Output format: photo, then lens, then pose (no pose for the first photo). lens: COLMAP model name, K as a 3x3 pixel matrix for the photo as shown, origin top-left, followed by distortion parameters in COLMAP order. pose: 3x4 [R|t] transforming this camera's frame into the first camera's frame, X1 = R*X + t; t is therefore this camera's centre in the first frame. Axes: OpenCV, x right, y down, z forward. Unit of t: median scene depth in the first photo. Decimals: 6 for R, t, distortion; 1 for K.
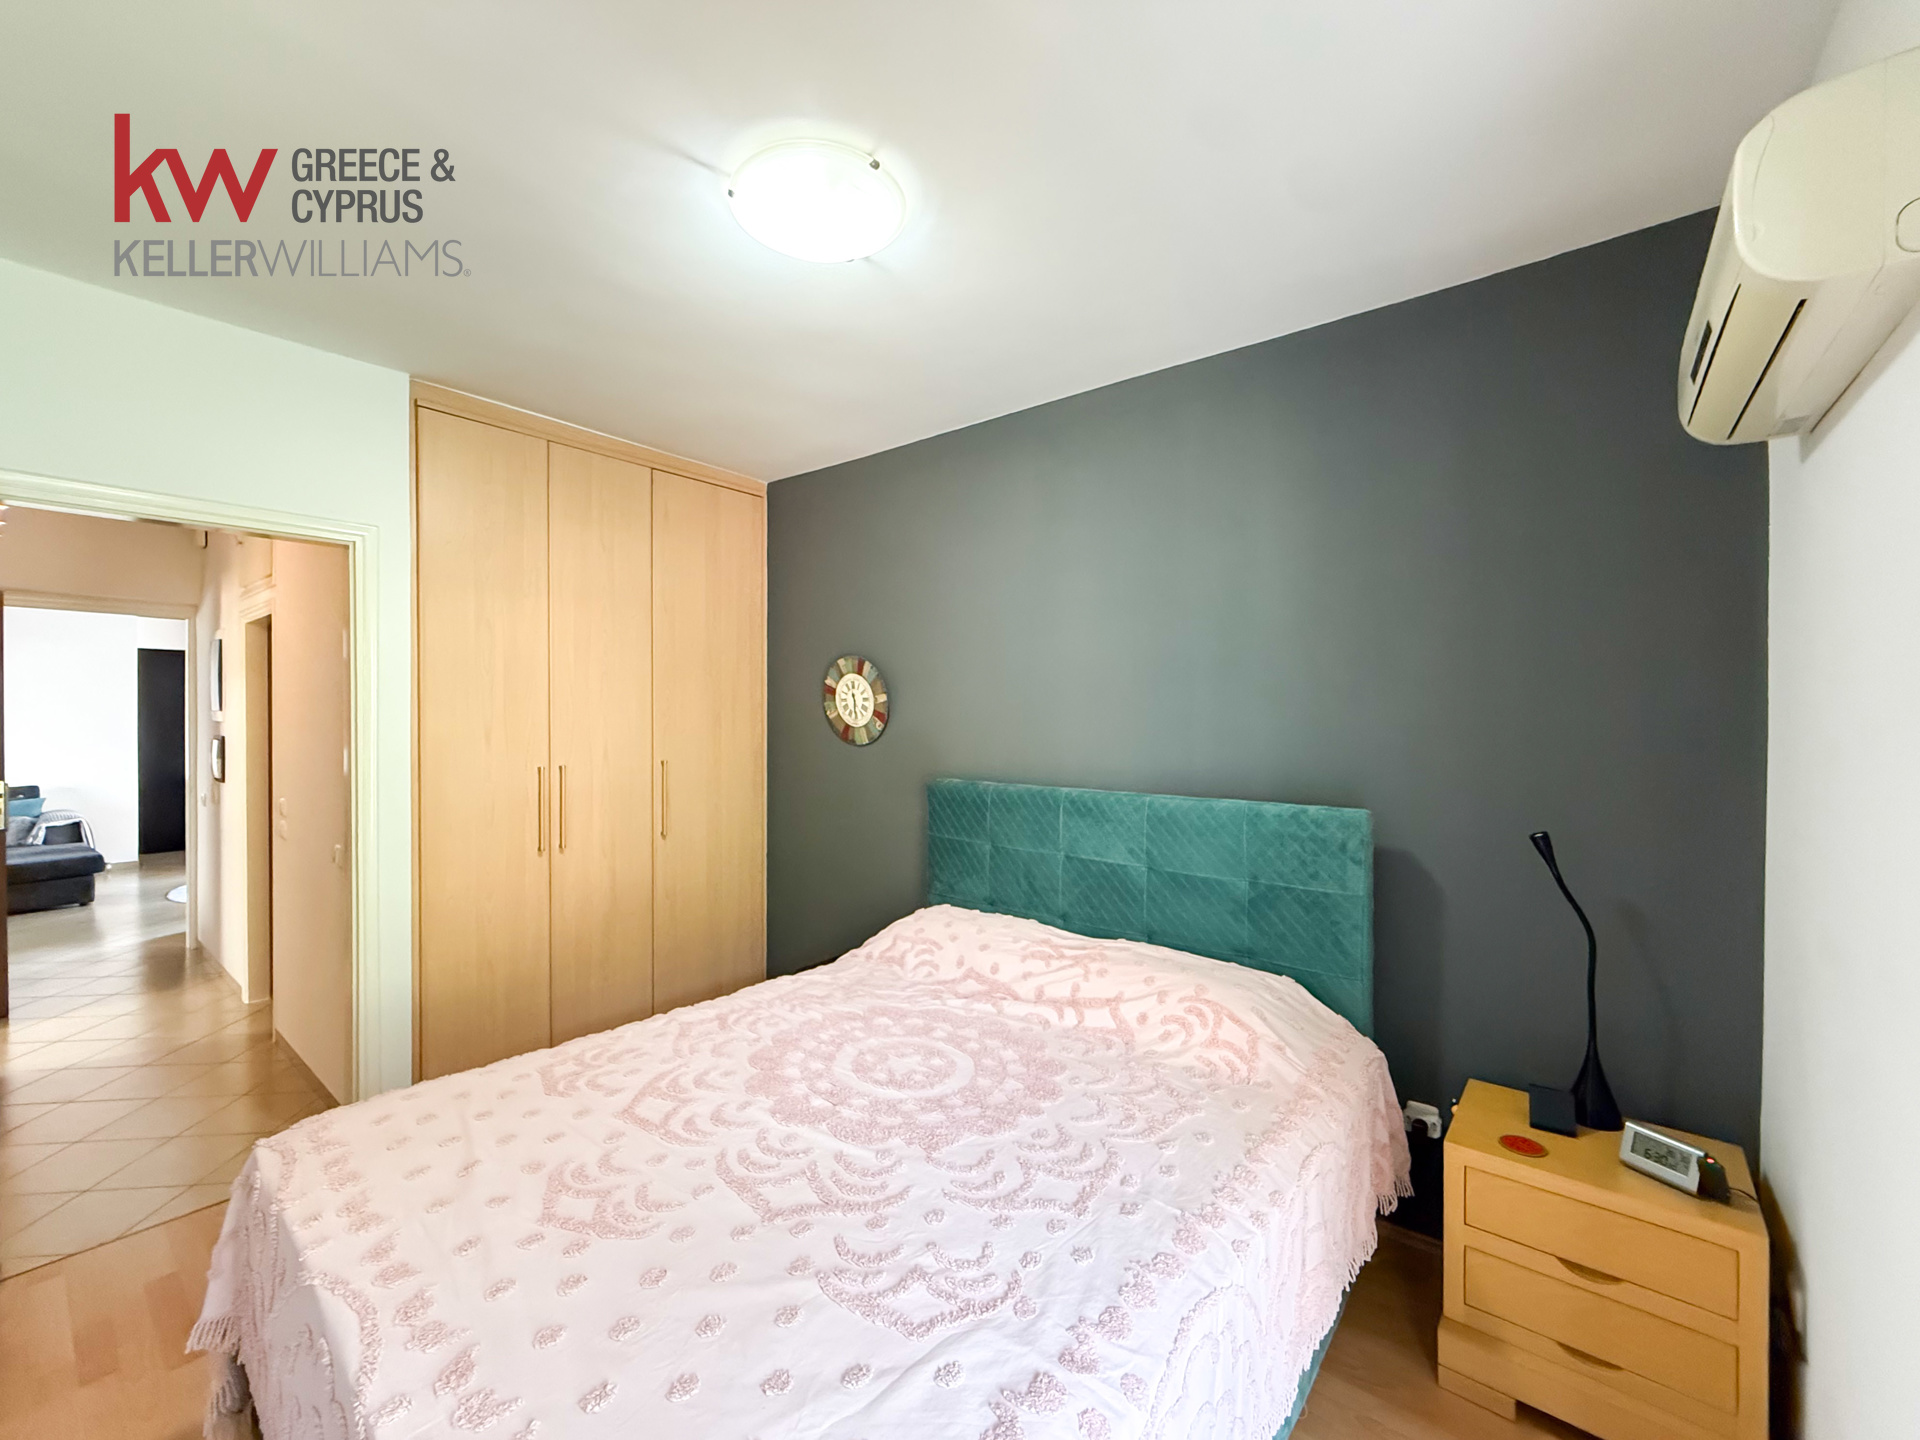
lens RADIAL K [[765.3, 0, 963.4], [0, 765.3, 717.0], [0, 0, 1]] dist [-0.000868, -0.000563]
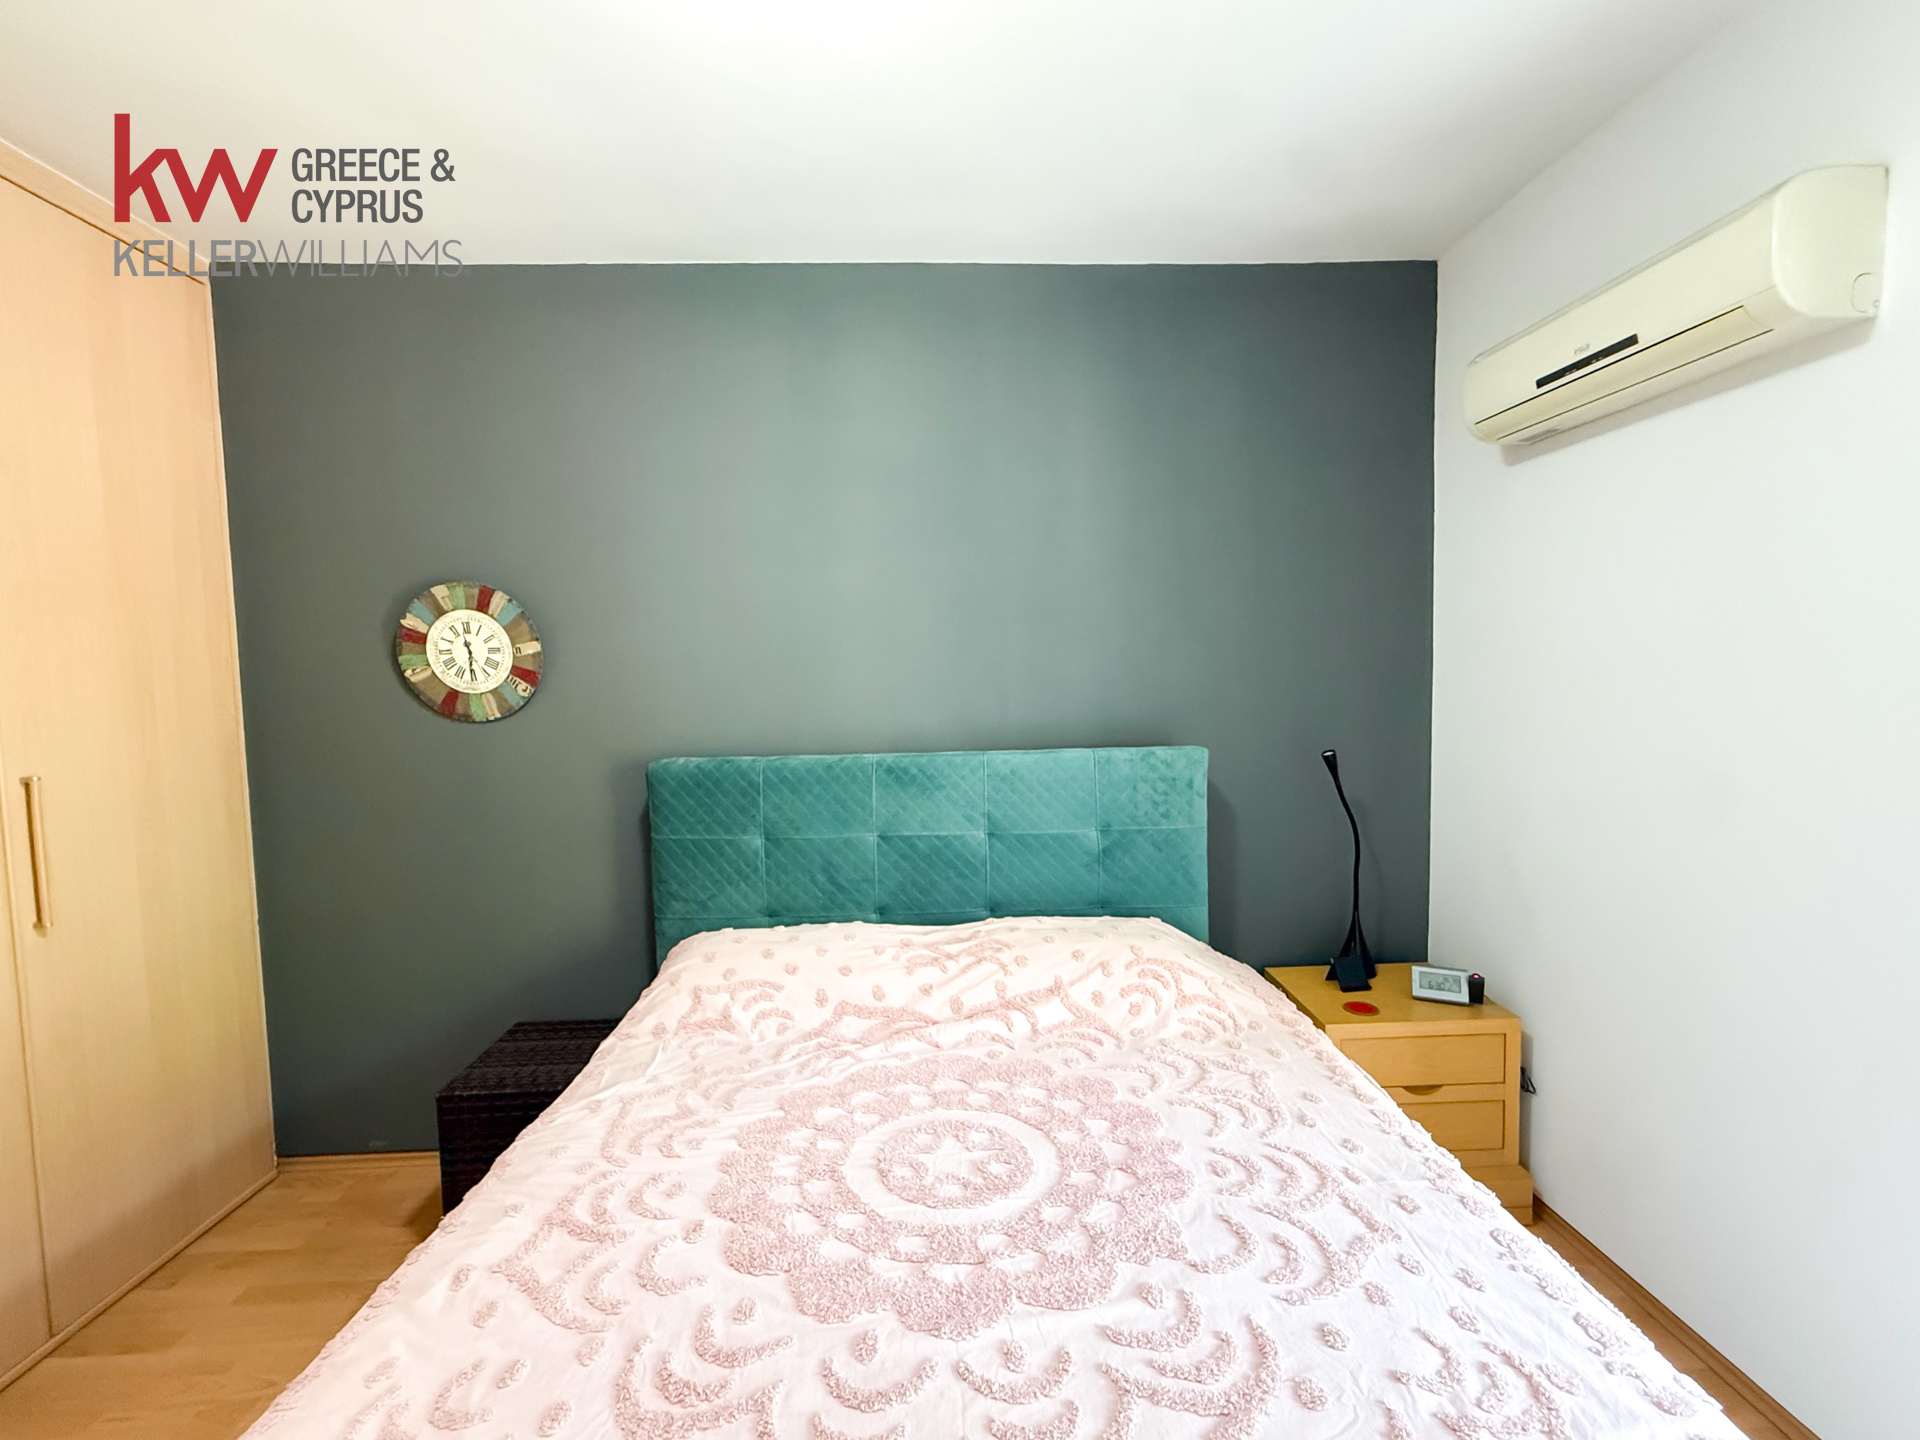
lens RADIAL K [[785.6, 0, 954.8], [0, 785.6, 716.7], [0, 0, 1]] dist [-0.000162, -0.000003]
pose [[0.760016, -0.058142, 0.647299, -0.393546], [0.026677, 0.997942, 0.058316, 0.007003], [-0.649357, -0.027053, 0.760002, 0.355190]]
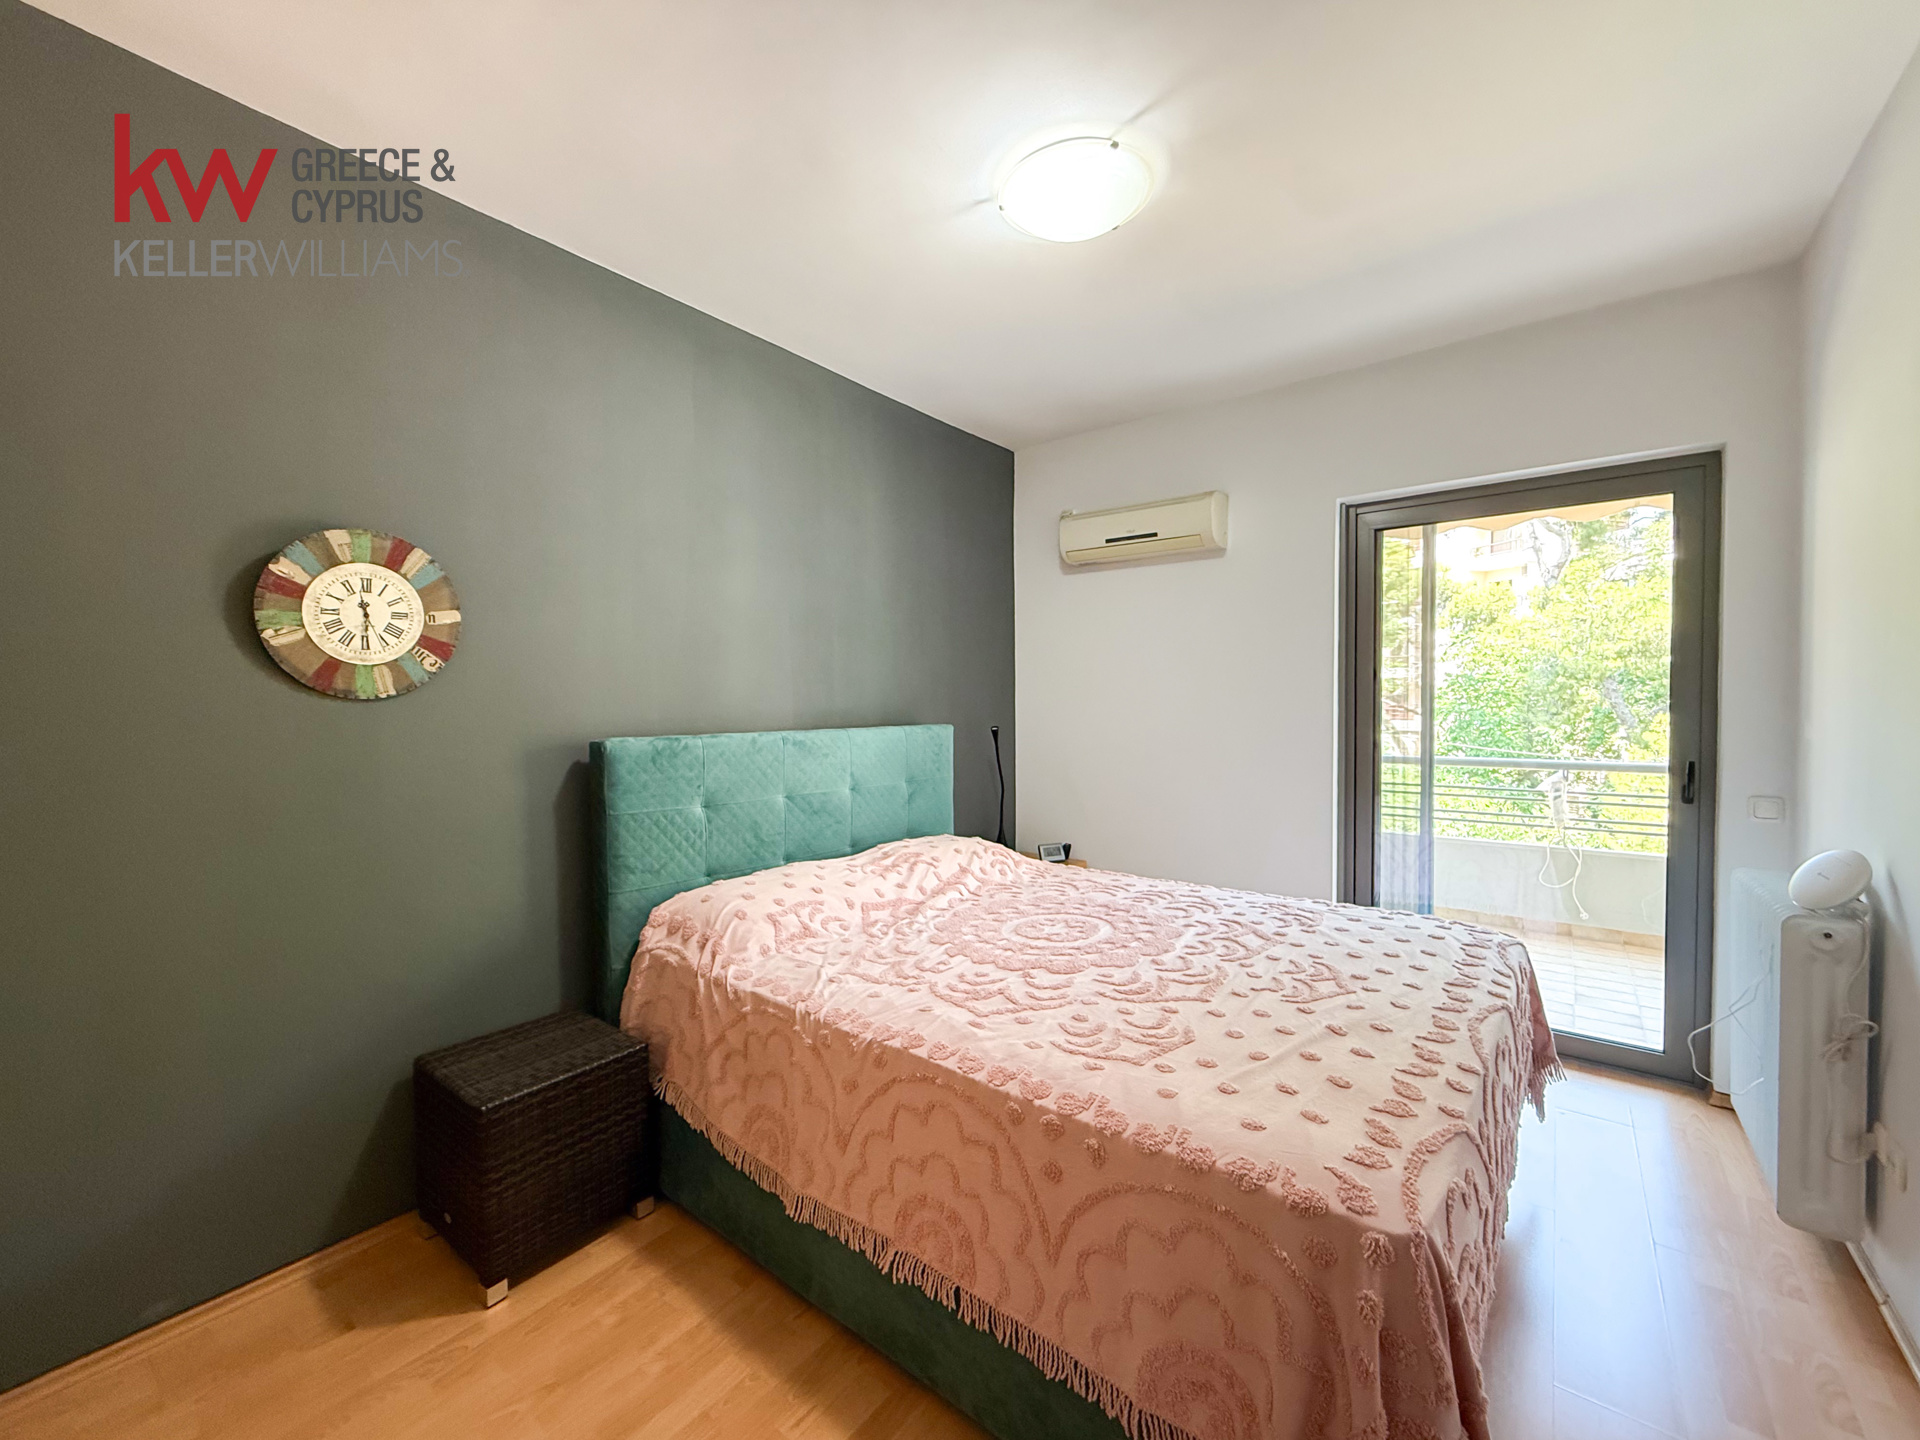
lens RADIAL K [[762.1, 0, 945.3], [0, 762.1, 717.2], [0, 0, 1]] dist [0.001907, -0.000075]
pose [[0.008879, -0.026564, 0.999608, -1.003525], [0.006707, 0.999626, 0.026505, 0.056831], [-0.999938, 0.006469, 0.009054, 0.892121]]
